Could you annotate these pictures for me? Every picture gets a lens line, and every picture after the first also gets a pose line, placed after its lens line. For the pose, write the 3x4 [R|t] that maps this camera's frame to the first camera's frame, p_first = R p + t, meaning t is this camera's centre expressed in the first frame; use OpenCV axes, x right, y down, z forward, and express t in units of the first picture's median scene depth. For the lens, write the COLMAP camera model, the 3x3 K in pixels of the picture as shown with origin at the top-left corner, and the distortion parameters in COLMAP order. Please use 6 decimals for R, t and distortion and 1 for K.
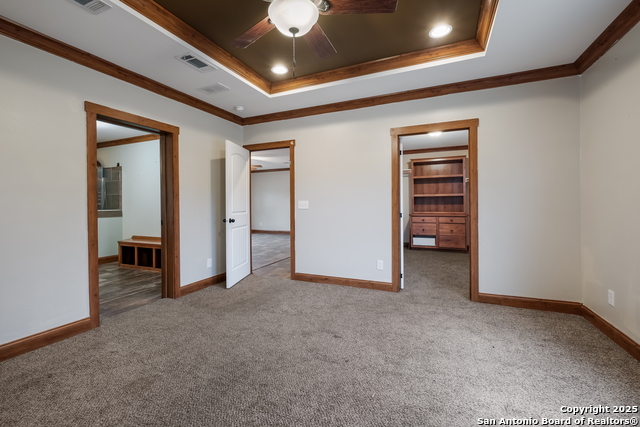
lens RADIAL K [[276.9, 0, 318.0], [0, 276.9, 207.5], [0, 0, 1]] dist [-0.000850, -0.000376]
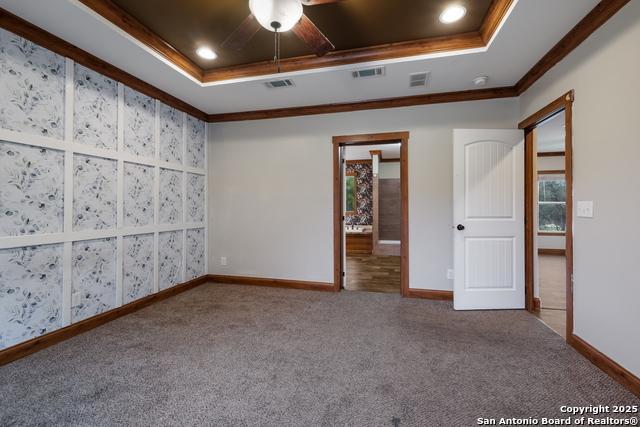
lens RADIAL K [[276.9, 0, 318.0], [0, 276.9, 207.5], [0, 0, 1]] dist [-0.000850, -0.000376]
pose [[0.167193, 0.009095, -0.985882, 0.550245], [-0.015627, 0.999856, 0.006574, -0.012016], [0.985800, 0.014307, 0.167312, 0.614953]]
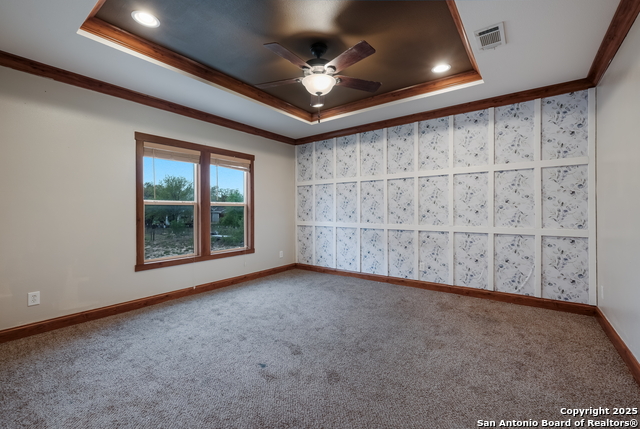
lens RADIAL K [[276.9, 0, 318.0], [0, 276.9, 208.5], [0, 0, 1]] dist [-0.000850, -0.000376]
pose [[-0.975599, 0.015261, 0.219029, -0.254022], [0.016823, 0.999845, 0.005271, -0.019649], [-0.218915, 0.008827, -0.975704, 1.539283]]
